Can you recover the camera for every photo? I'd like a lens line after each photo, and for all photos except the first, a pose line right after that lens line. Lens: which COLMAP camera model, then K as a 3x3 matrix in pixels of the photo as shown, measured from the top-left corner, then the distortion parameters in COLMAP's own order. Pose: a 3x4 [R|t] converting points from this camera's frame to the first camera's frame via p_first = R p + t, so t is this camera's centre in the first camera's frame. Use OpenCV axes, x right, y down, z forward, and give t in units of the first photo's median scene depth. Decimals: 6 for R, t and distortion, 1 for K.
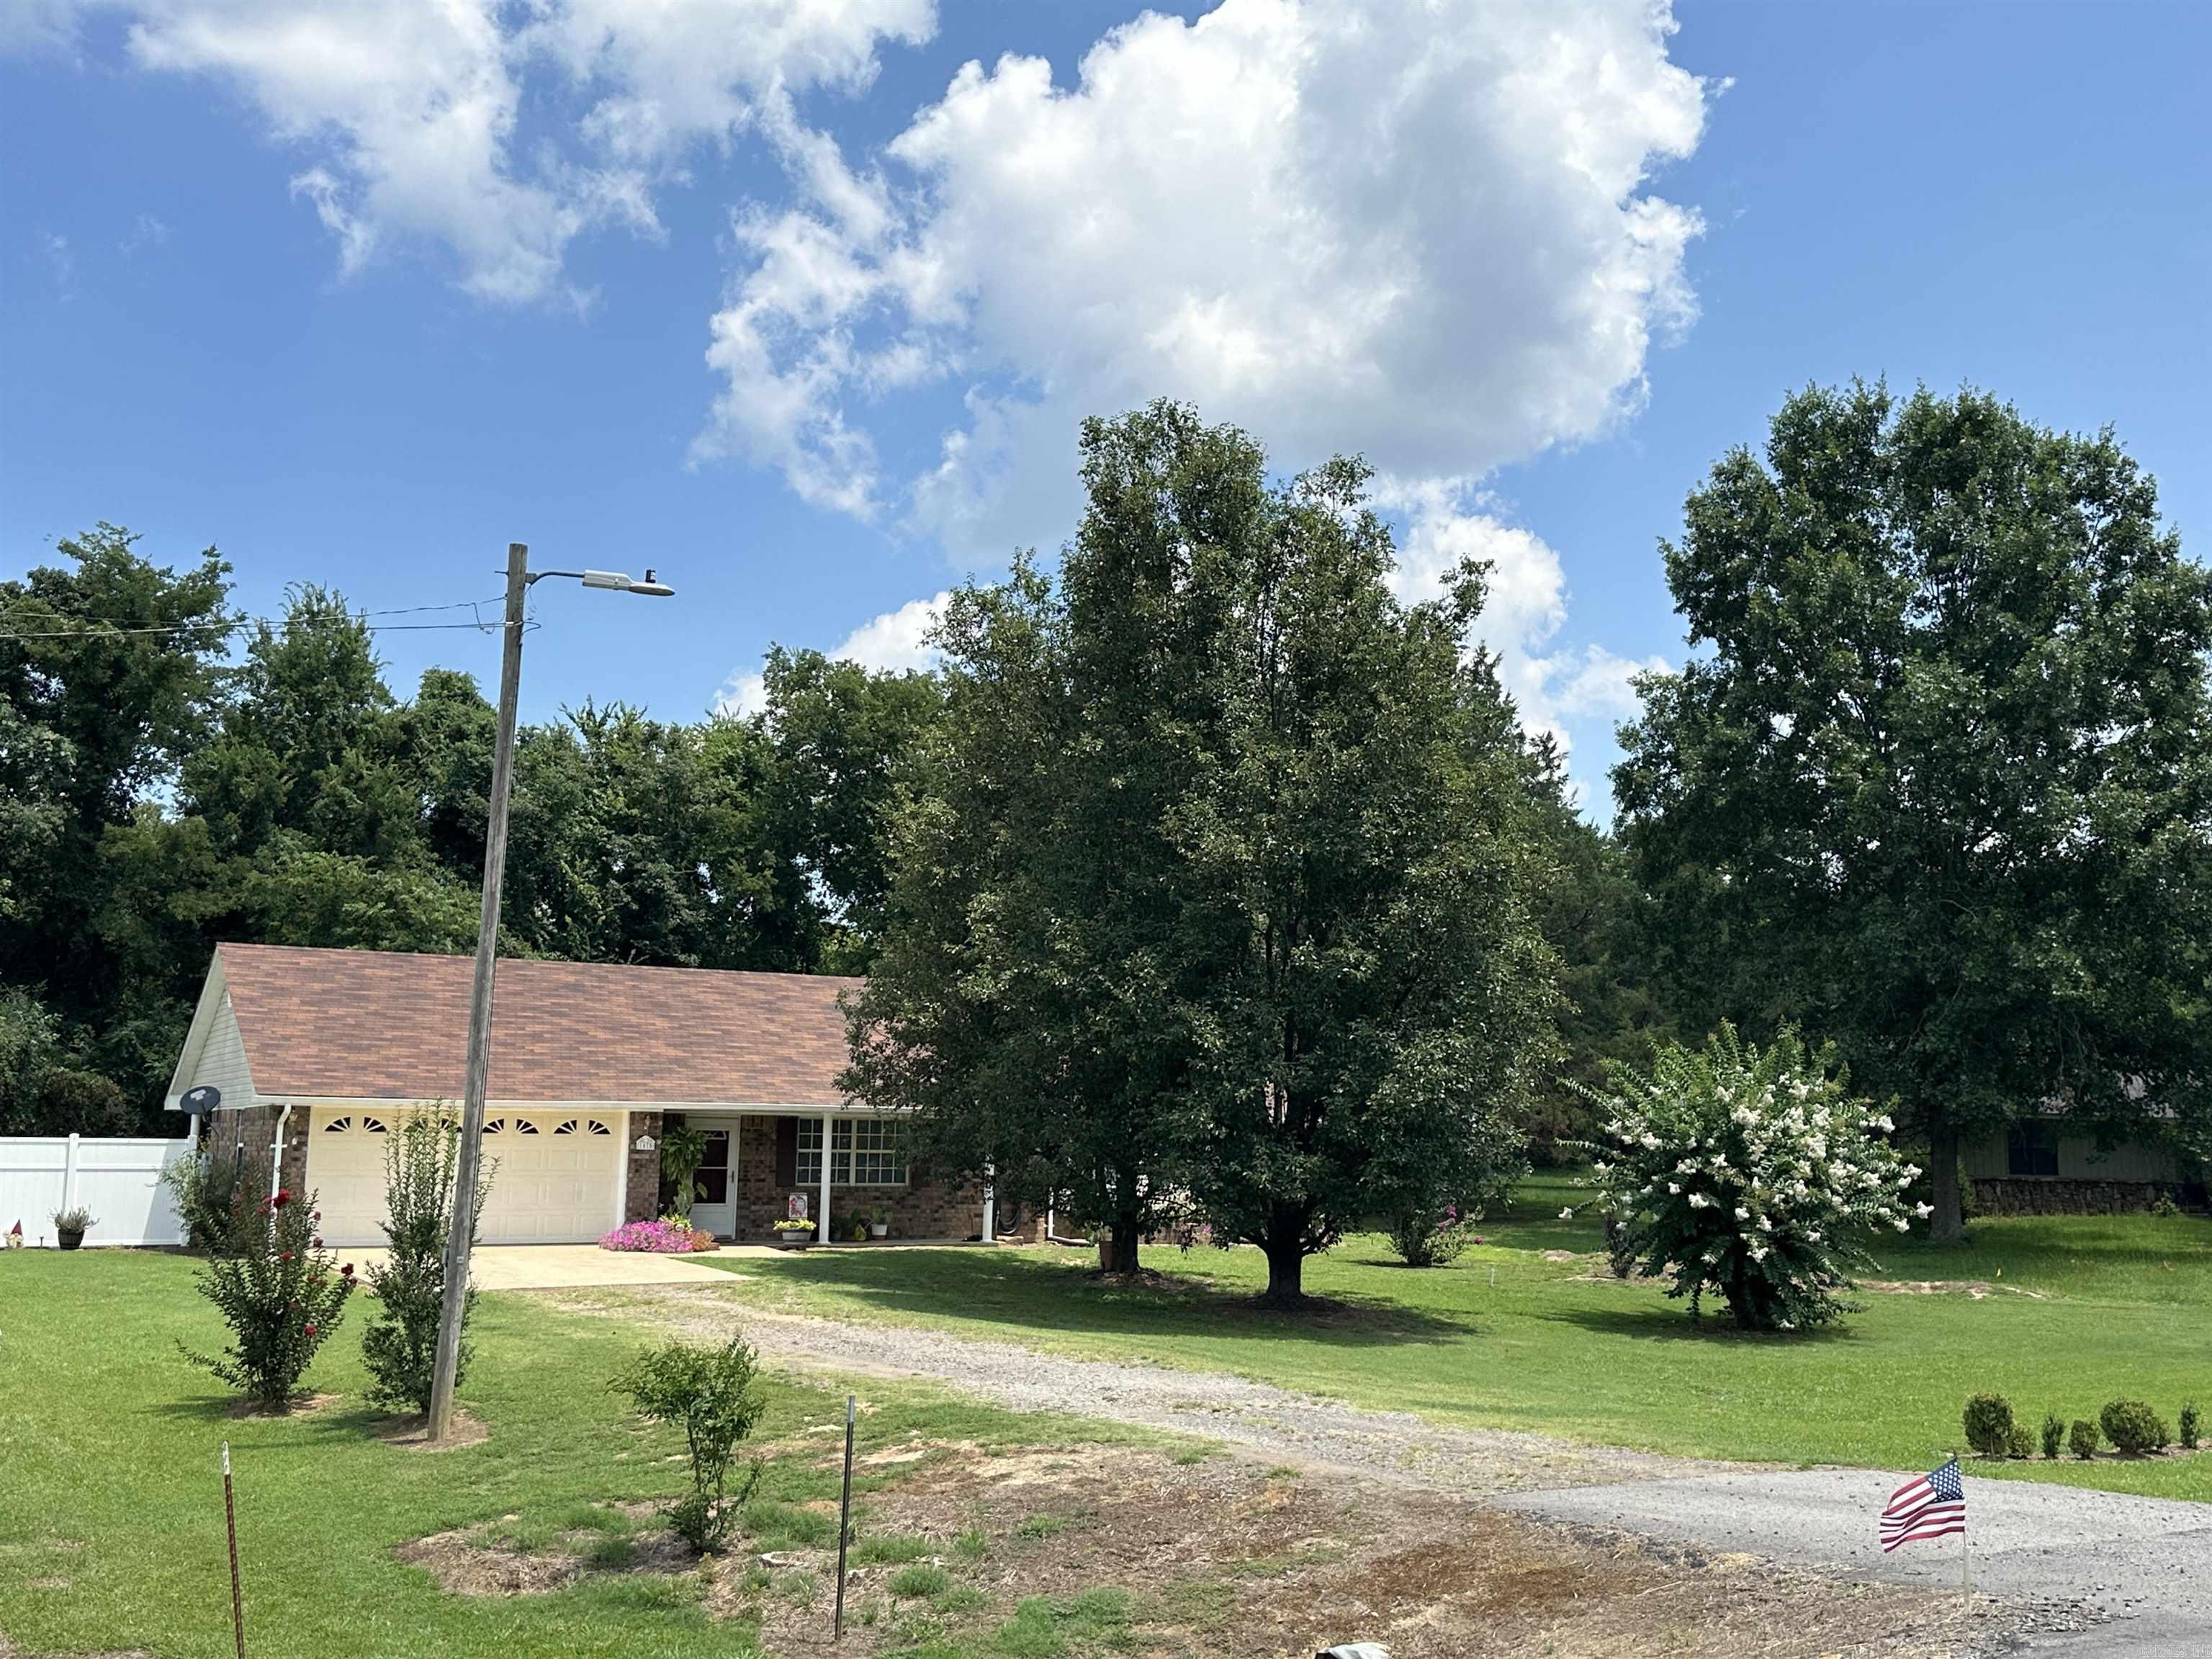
lens RADIAL K [[2245.6, 0, 1143.1], [0, 2245.6, 828.3], [0, 0, 1]] dist [0.152990, -0.343086]
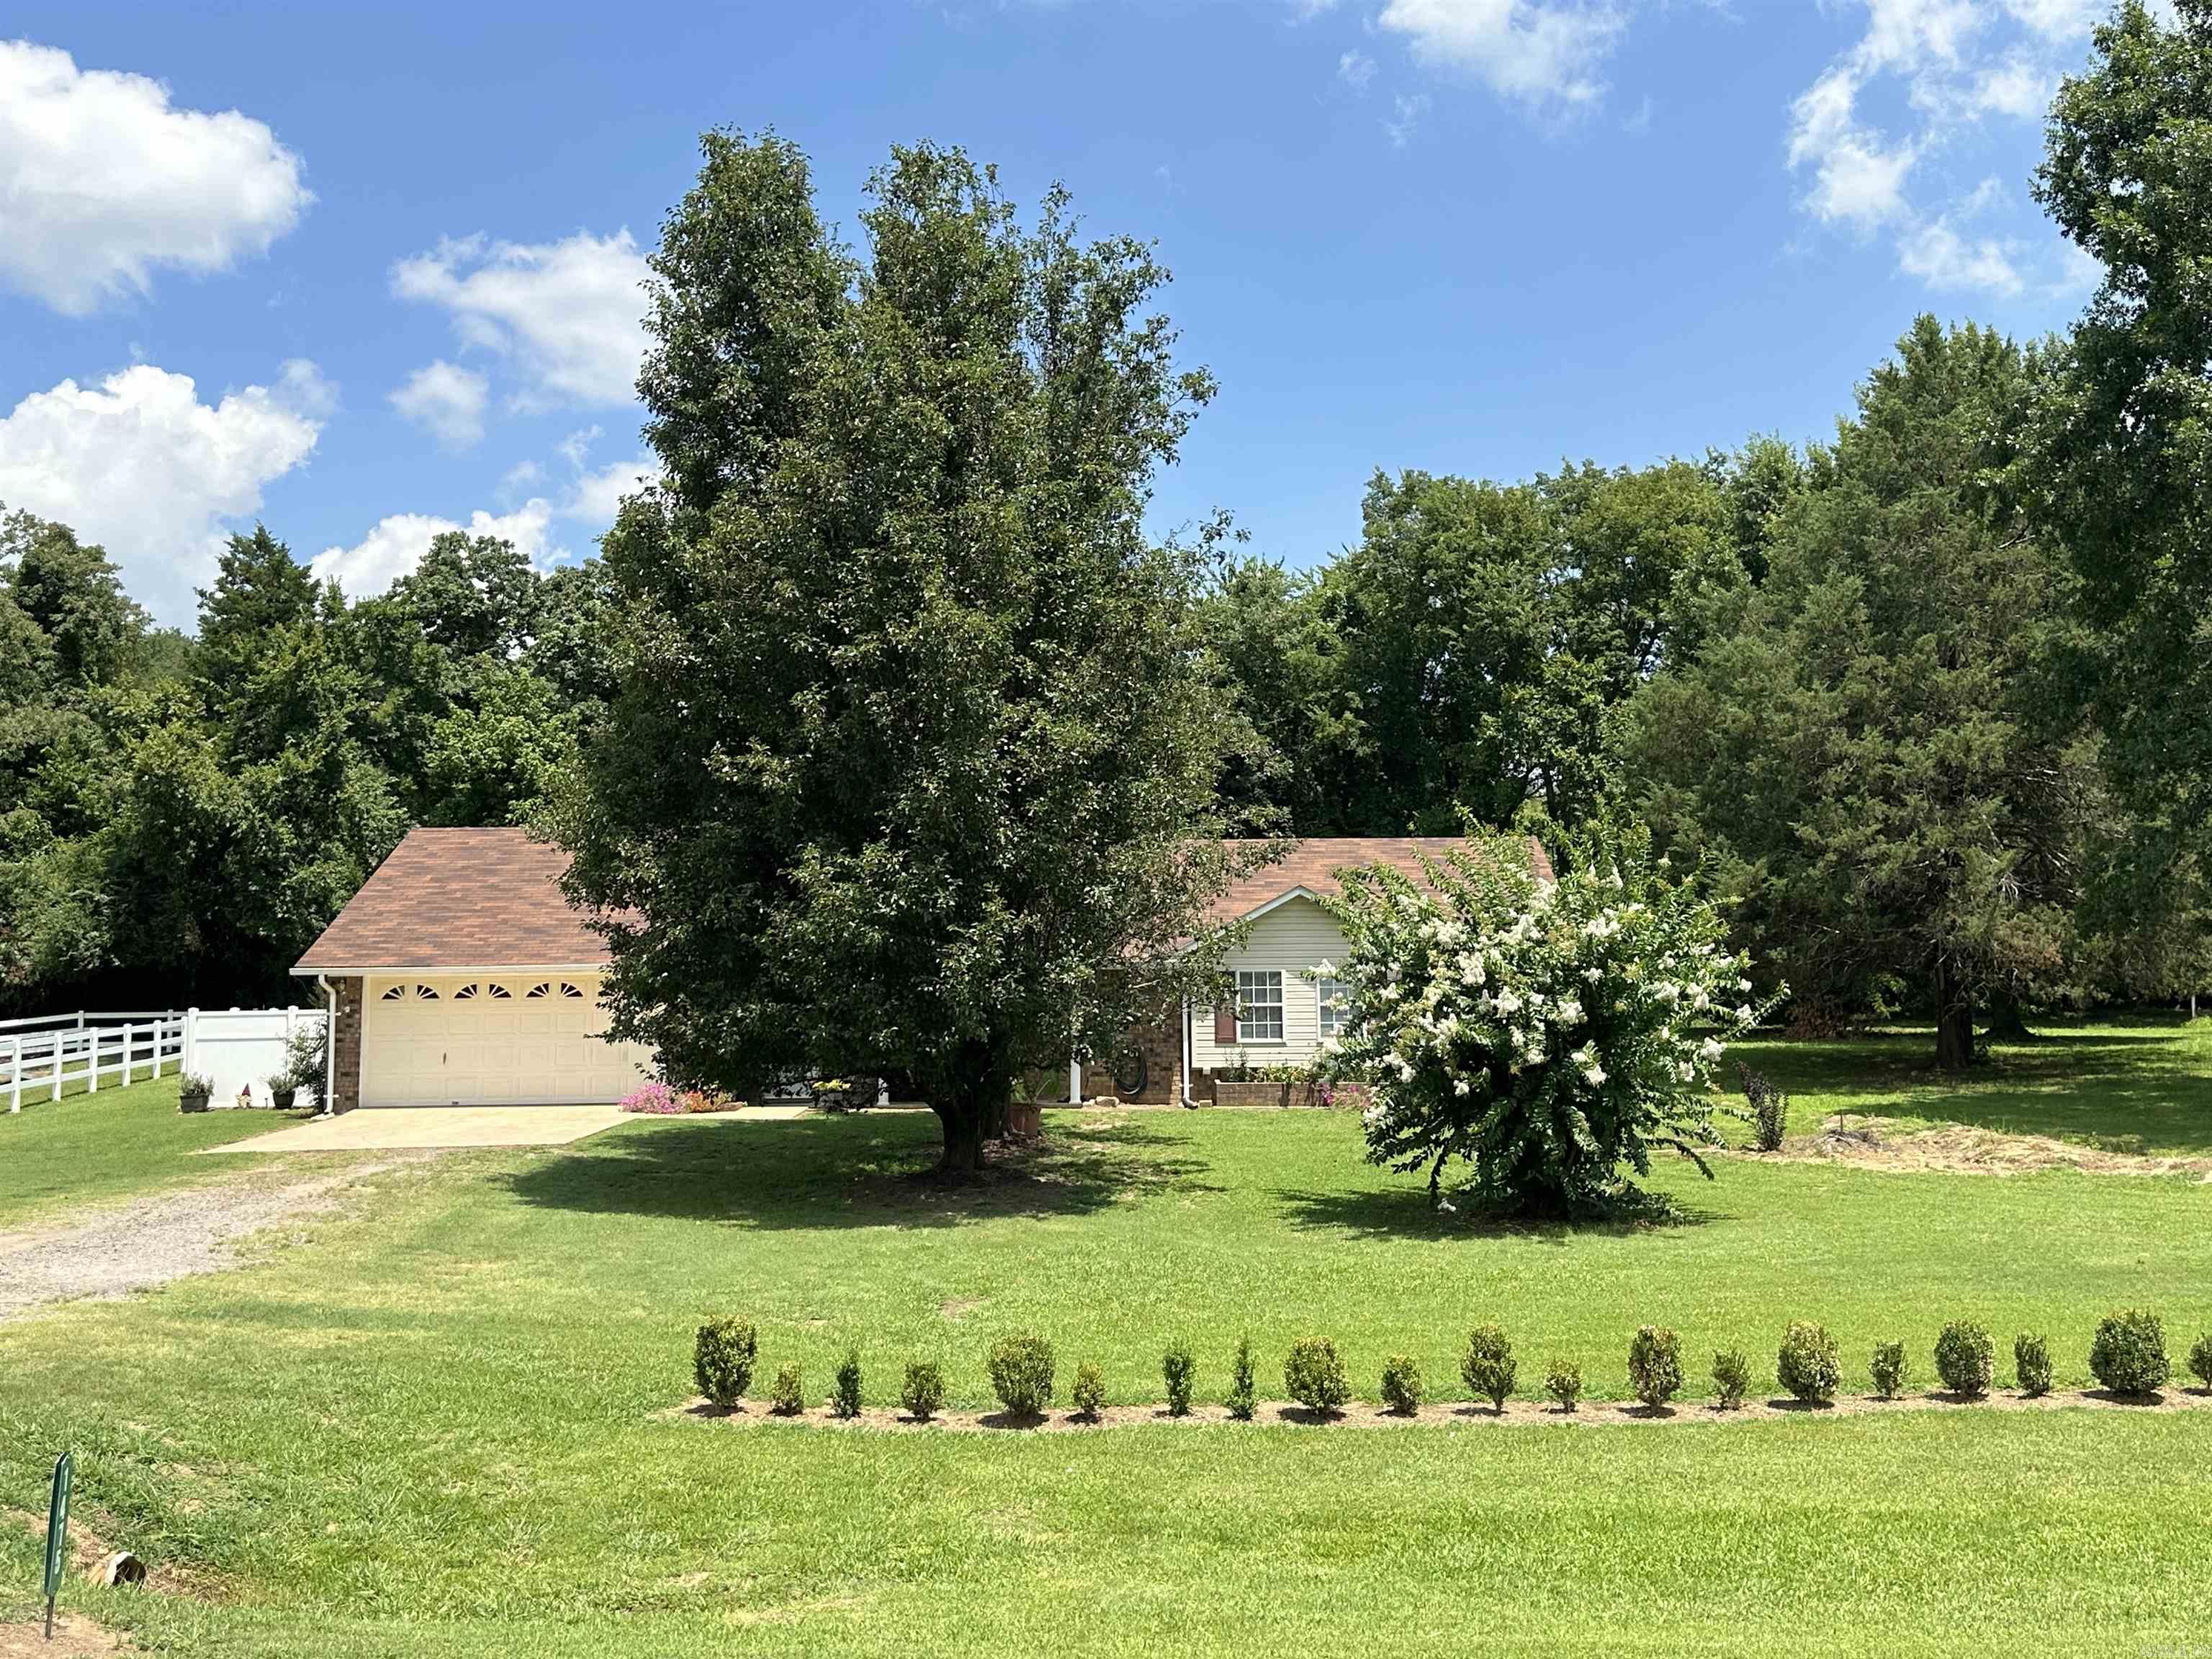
lens RADIAL K [[2267.9, 0, 1091.4], [0, 2267.9, 823.1], [0, 0, 1]] dist [0.165295, -0.250678]
pose [[0.839403, -0.065733, -0.539520, 0.287711], [0.096801, 0.994870, 0.029395, 0.028942], [0.534819, -0.076901, 0.841460, 0.155590]]
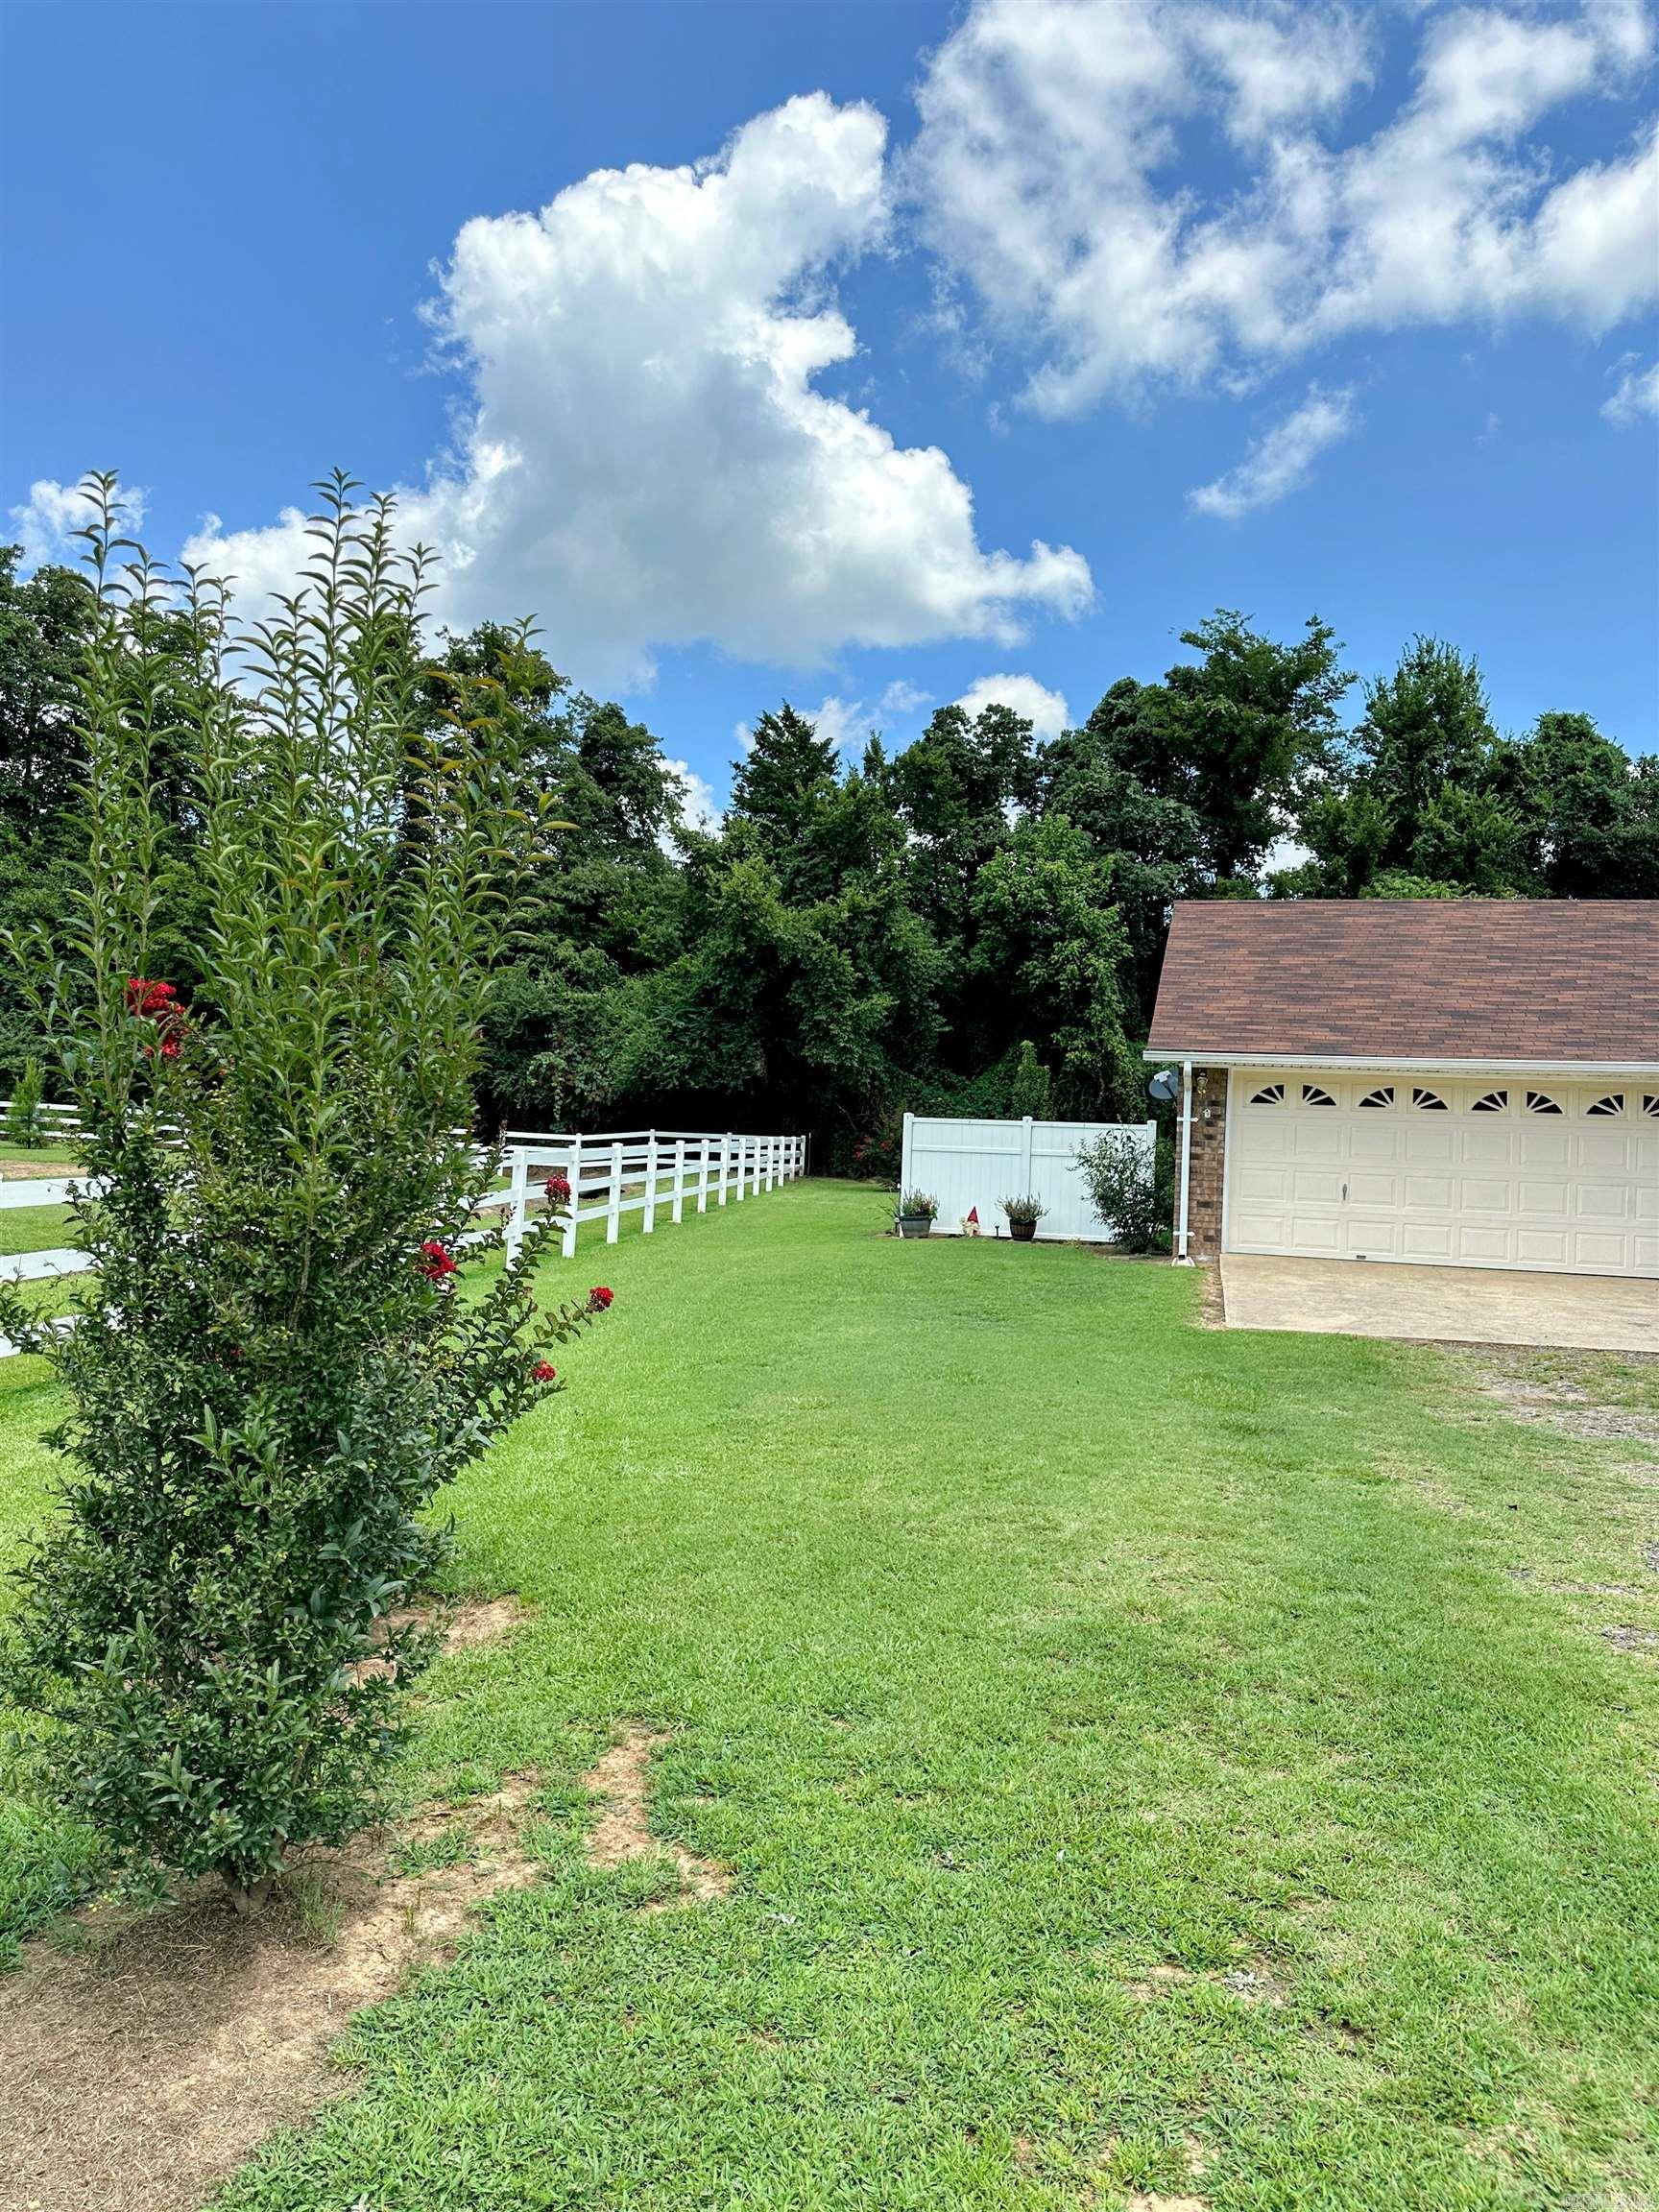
lens RADIAL K [[1549.0, 0, 831.6], [0, 1549.0, 1114.8], [0, 0, 1]] dist [0.173930, -0.310345]
pose [[0.711608, -0.008901, -0.702520, -0.051387], [0.065876, 0.996360, 0.054103, 0.056227], [0.699481, -0.084779, 0.709604, 0.299710]]
